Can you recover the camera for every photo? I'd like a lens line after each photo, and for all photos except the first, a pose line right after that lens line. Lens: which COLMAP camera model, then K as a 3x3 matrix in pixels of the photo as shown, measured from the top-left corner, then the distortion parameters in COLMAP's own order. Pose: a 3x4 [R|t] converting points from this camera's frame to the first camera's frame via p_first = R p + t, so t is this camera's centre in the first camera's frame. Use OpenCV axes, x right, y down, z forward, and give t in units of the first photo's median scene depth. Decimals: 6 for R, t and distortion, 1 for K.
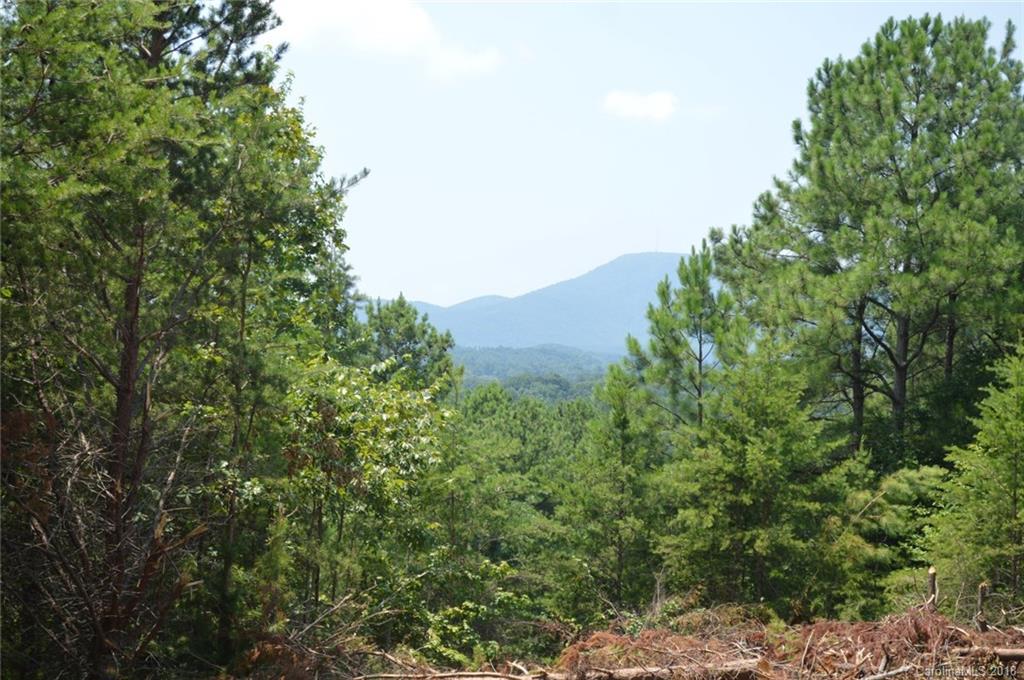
lens RADIAL K [[1875.9, 0, 509.1], [0, 1875.9, 339.1], [0, 0, 1]] dist [0.005804, 0.000000]
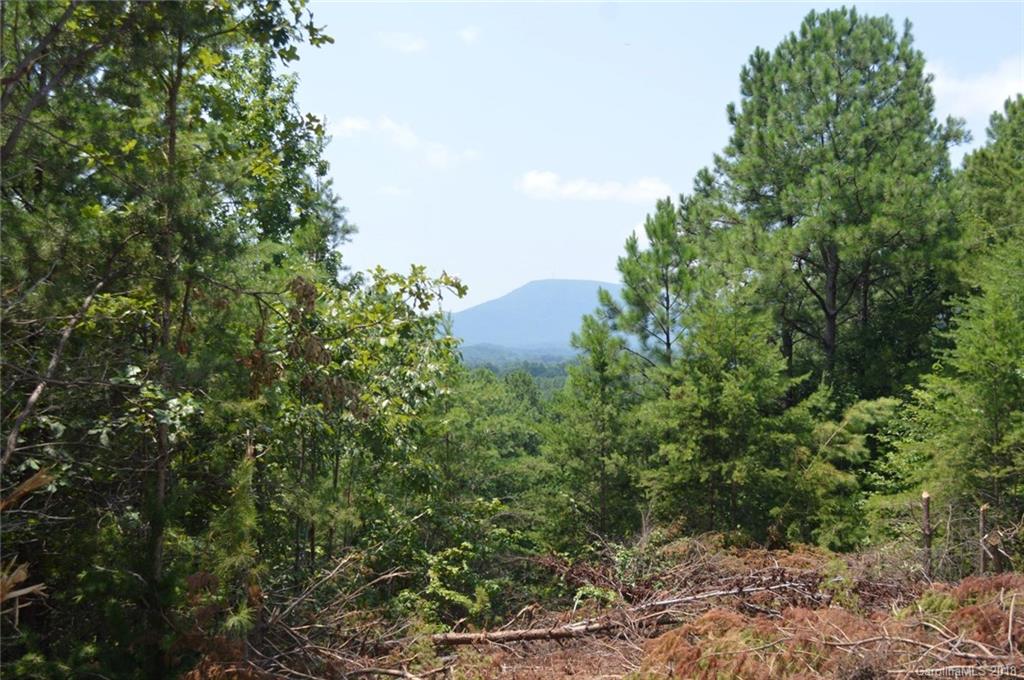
lens RADIAL K [[1258.1, 0, 533.1], [0, 1258.1, 343.6], [0, 0, 1]] dist [-0.013031, 0.000000]
pose [[0.997576, -0.026731, 0.064241, -0.024095], [0.026669, 0.999643, 0.001823, 0.030003], [-0.064267, -0.000106, 0.997933, 0.290597]]
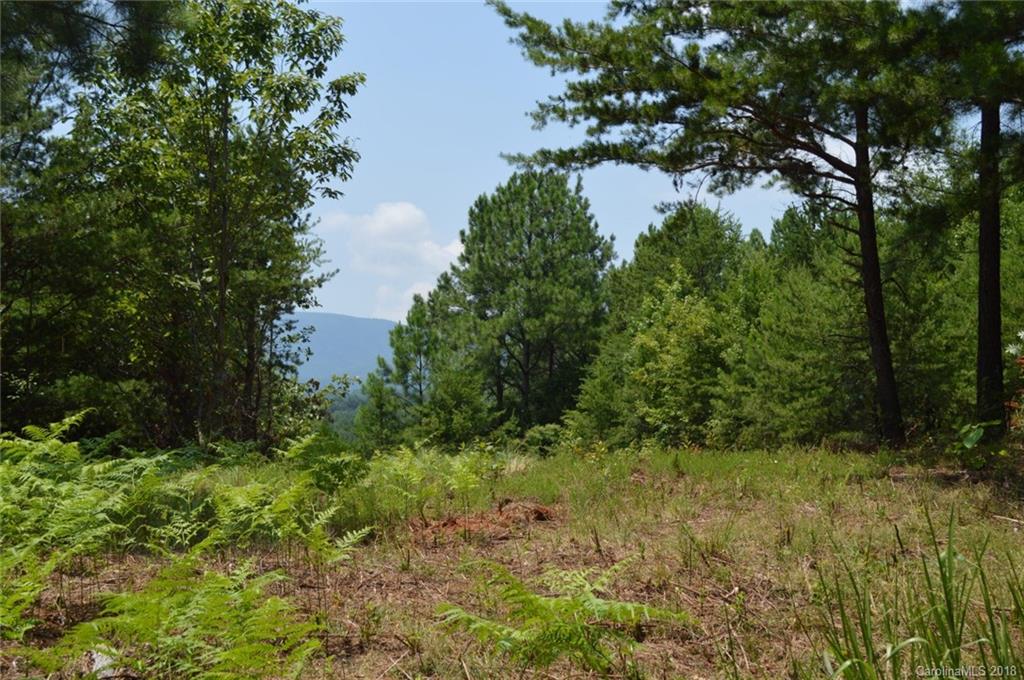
lens RADIAL K [[1397.8, 0, 510.0], [0, 1397.8, 340.7], [0, 0, 1]] dist [0.009370, 0.000000]
pose [[0.971344, -0.018546, 0.236952, -0.131574], [0.024355, 0.999470, -0.021611, 0.015669], [-0.236425, 0.026762, 0.971281, -0.302527]]
